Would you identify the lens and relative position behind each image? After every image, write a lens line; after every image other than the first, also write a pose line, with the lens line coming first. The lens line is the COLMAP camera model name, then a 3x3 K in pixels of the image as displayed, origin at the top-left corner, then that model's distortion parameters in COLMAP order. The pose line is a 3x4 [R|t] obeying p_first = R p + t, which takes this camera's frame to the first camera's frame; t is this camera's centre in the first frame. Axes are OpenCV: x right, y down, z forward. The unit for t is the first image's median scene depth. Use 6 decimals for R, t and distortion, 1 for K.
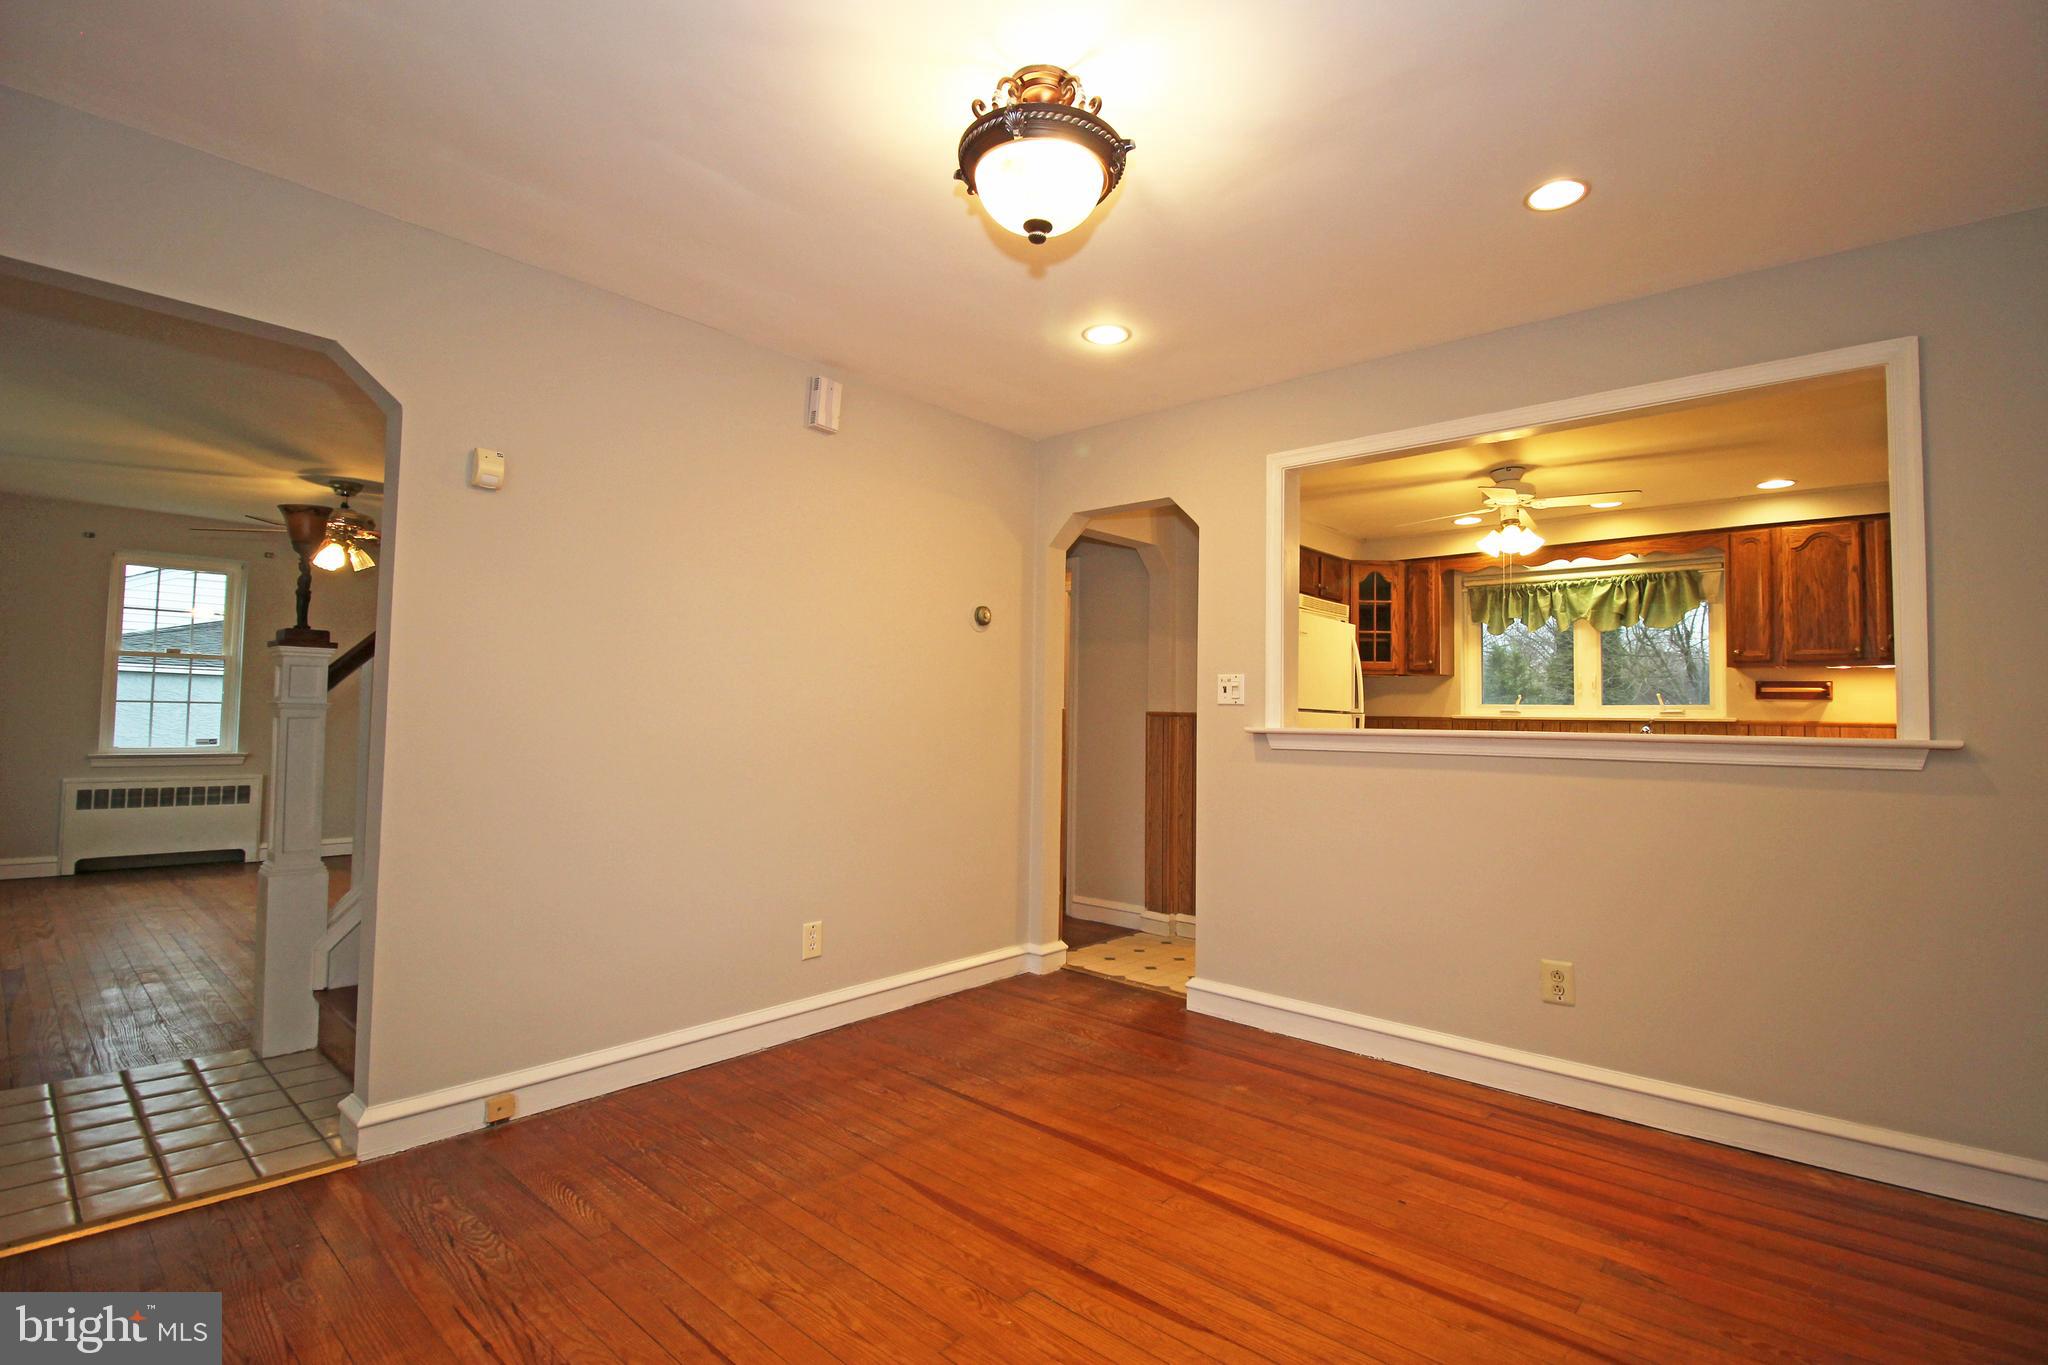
lens RADIAL K [[953.2, 0, 1046.5], [0, 953.2, 672.2], [0, 0, 1]] dist [0.004346, -0.014561]
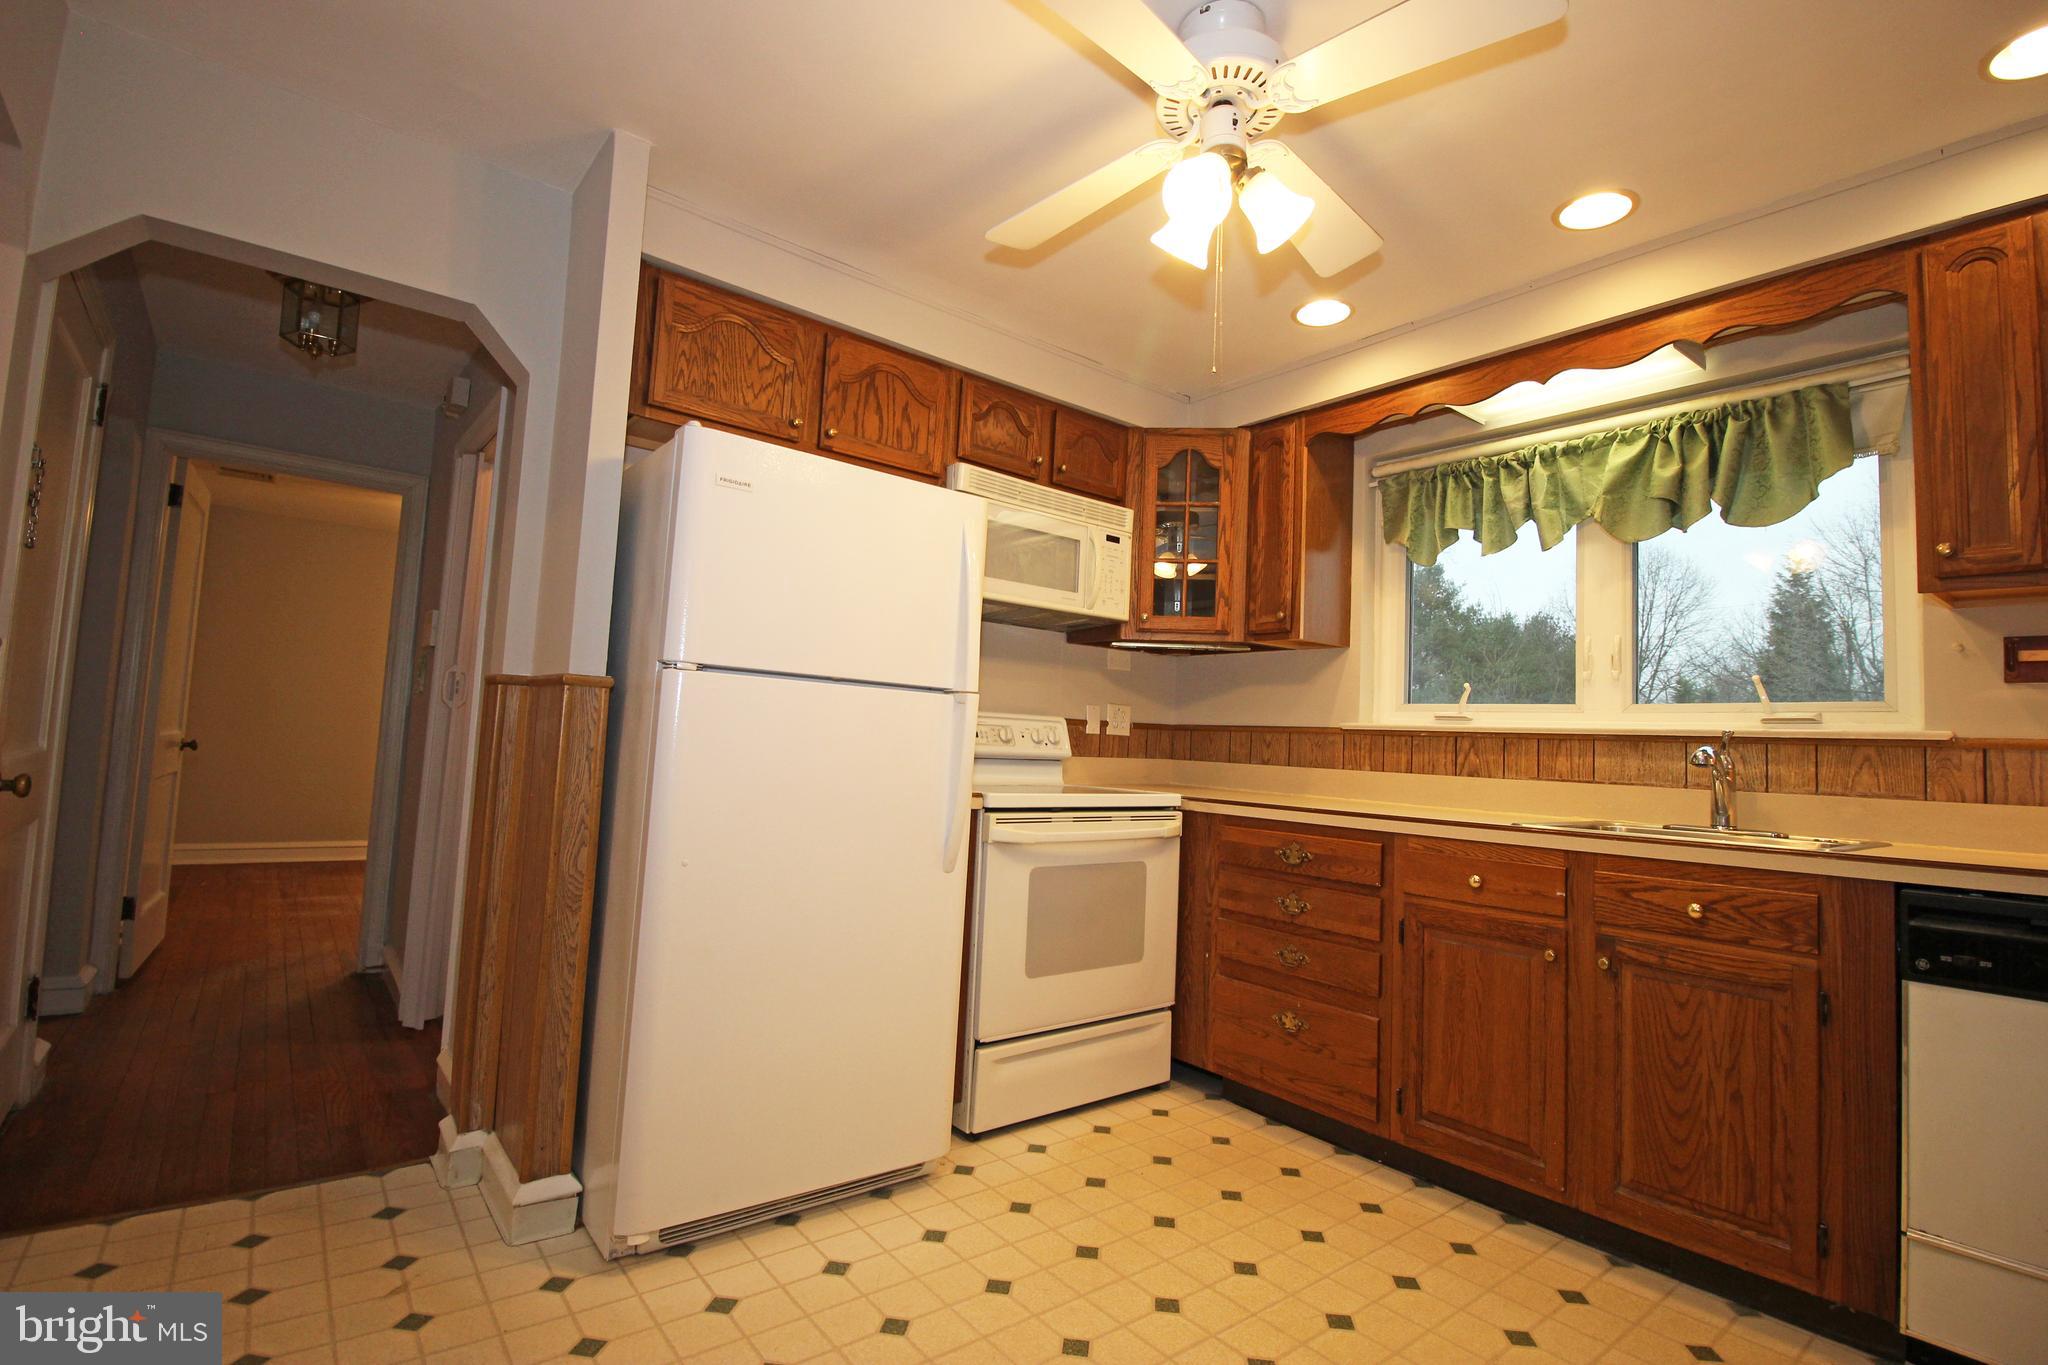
lens RADIAL K [[949.4, 0, 1048.7], [0, 949.4, 670.3], [0, 0, 1]] dist [-0.001730, -0.014062]
pose [[0.985937, 0.017305, -0.166219, 0.397017], [-0.023492, 0.999100, -0.035327, 0.043106], [0.165458, 0.038735, 0.985456, 0.523889]]
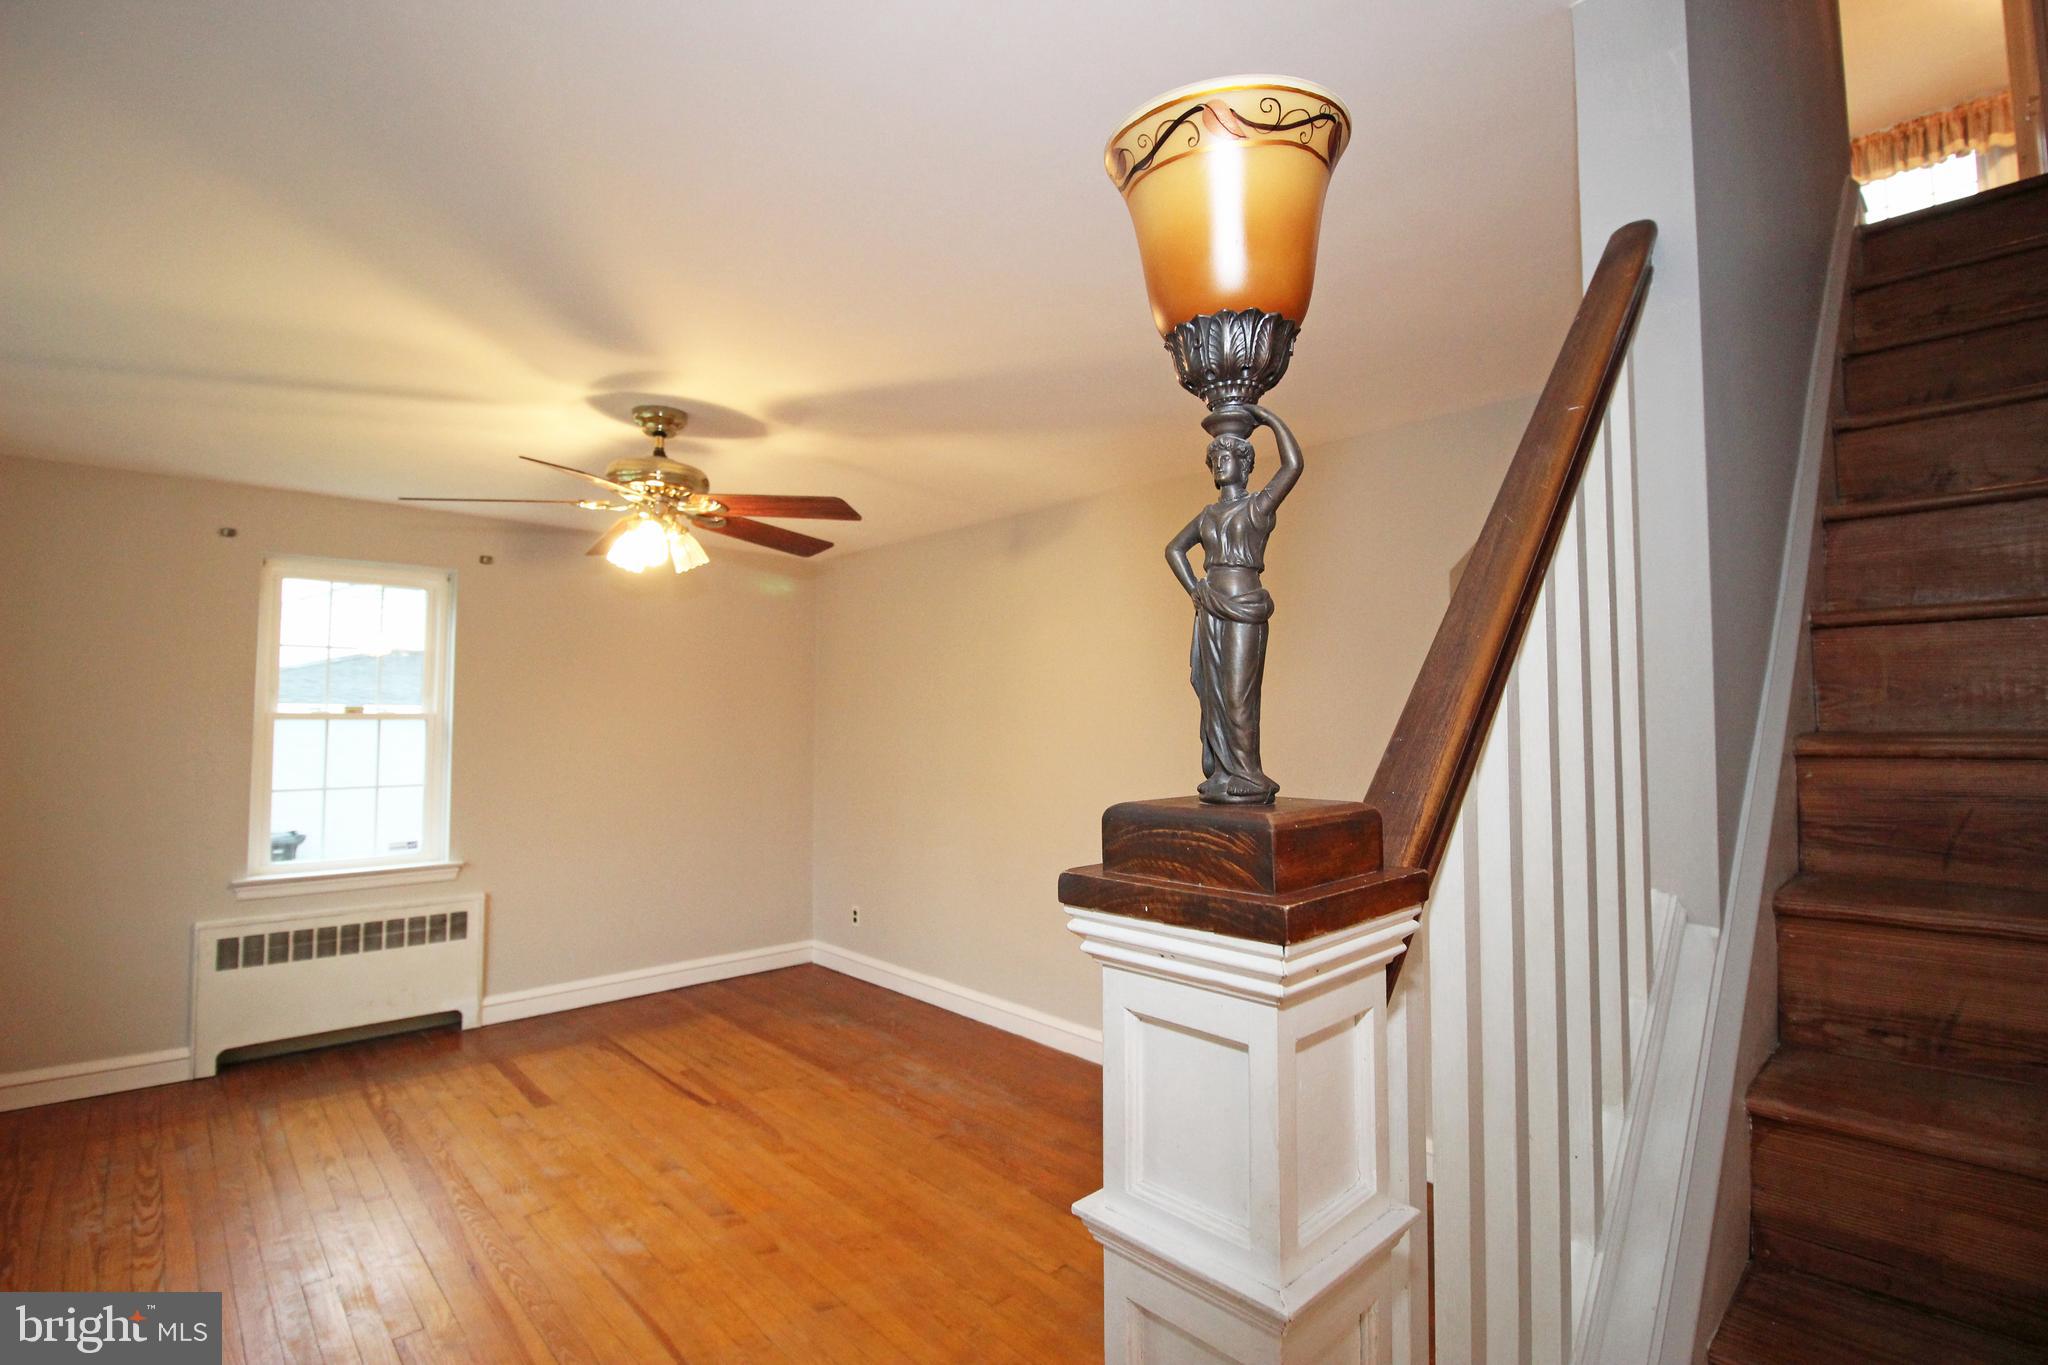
lens RADIAL K [[949.4, 0, 1048.7], [0, 949.4, 670.3], [0, 0, 1]] dist [-0.001730, -0.014062]
pose [[0.995620, -0.021351, -0.091027, -0.434743], [0.021111, 0.999771, -0.003595, -0.040868], [0.091083, 0.001657, 0.995842, 0.446175]]
